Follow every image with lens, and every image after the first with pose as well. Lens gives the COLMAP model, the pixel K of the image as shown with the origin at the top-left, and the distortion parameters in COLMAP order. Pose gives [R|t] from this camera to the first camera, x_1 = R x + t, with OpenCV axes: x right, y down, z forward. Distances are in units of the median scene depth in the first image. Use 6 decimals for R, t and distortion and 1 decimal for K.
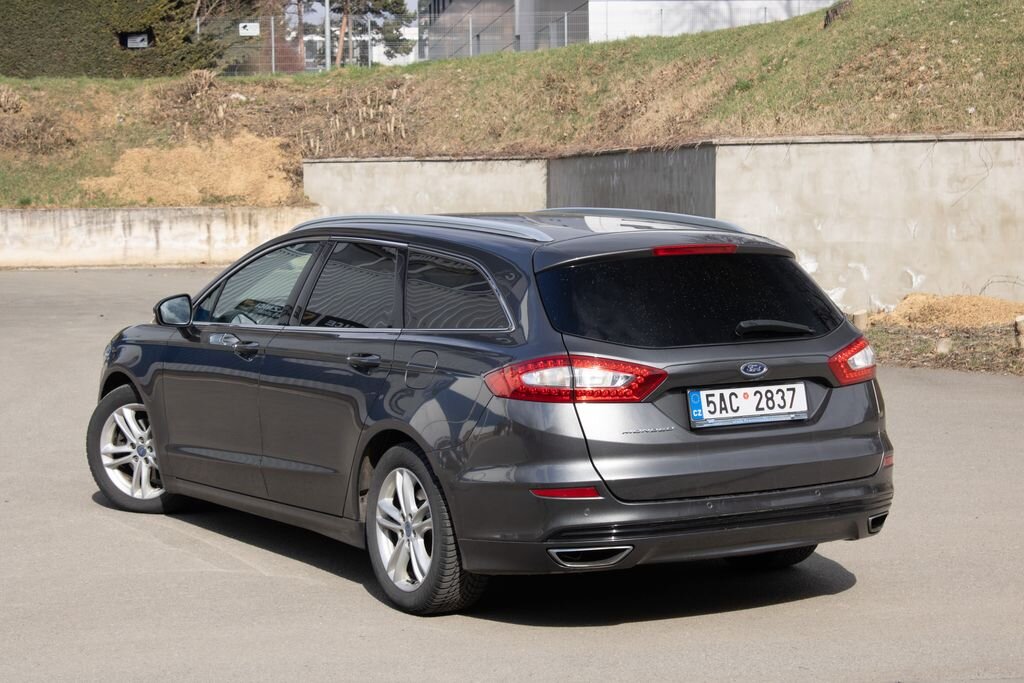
lens RADIAL K [[2268.7, 0, 497.1], [0, 2268.7, 340.9], [0, 0, 1]] dist [0.069626, 0.227431]
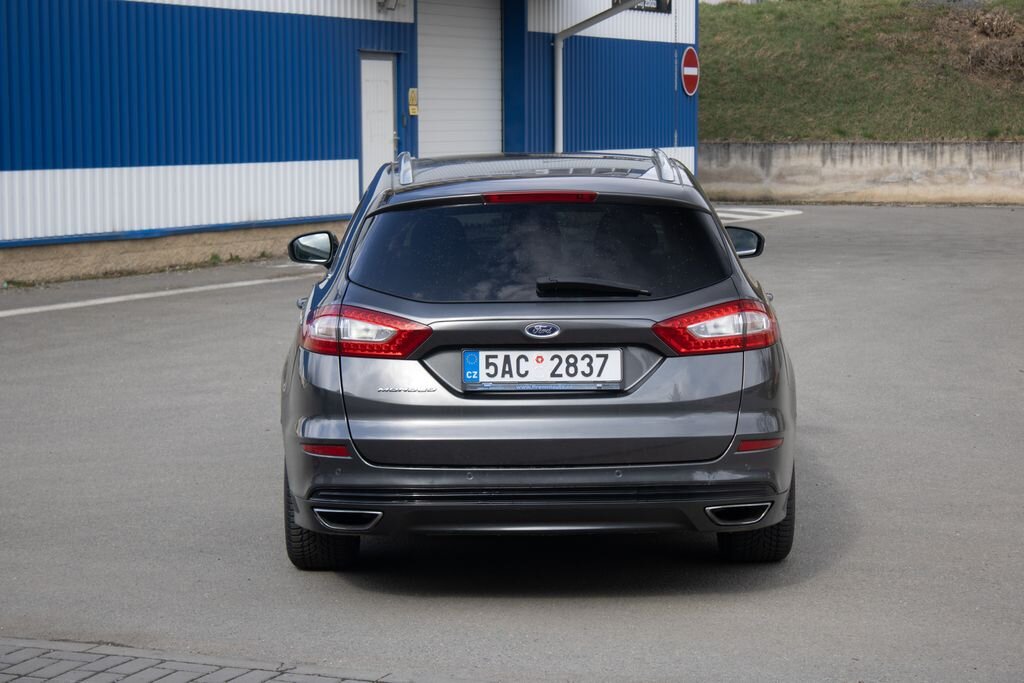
lens RADIAL K [[2434.8, 0, 507.1], [0, 2434.8, 364.7], [0, 0, 1]] dist [0.059203, 0.441845]
pose [[0.864860, 0.056606, -0.498811, 0.581772], [-0.039464, 0.998214, 0.044856, -0.016945], [0.500459, -0.019109, 0.865549, 0.149807]]
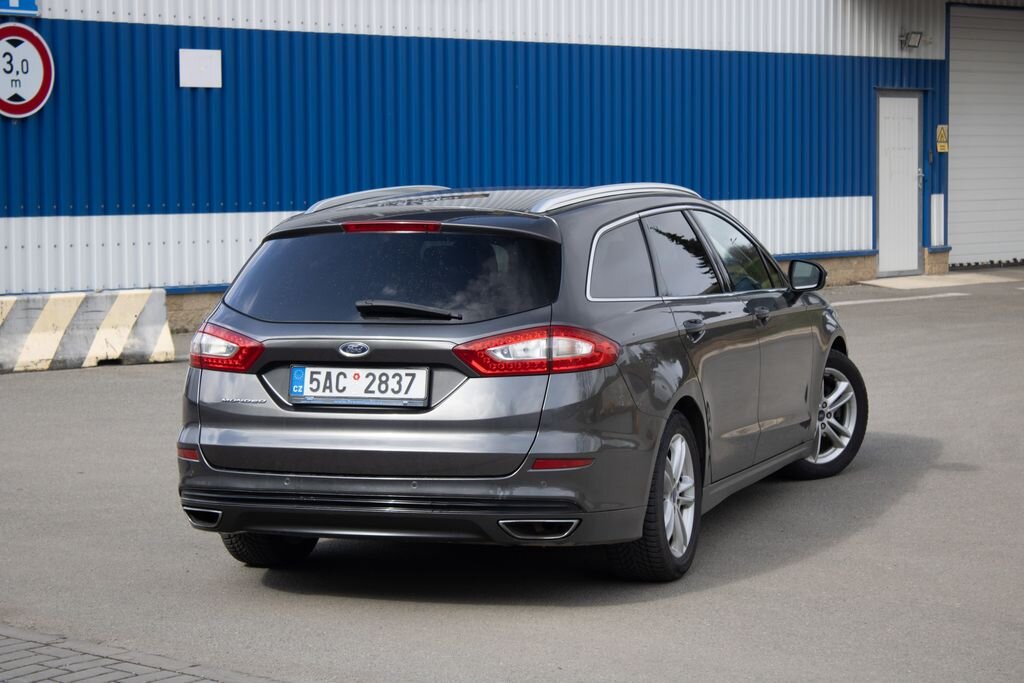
lens RADIAL K [[2454.3, 0, 512.0], [0, 2454.3, 341.5], [0, 0, 1]] dist [0.038025, 0.873247]
pose [[0.647618, 0.061910, -0.759446, 0.955697], [-0.054007, 0.997917, 0.035295, -0.032105], [0.760049, 0.018158, 0.649612, 0.358720]]
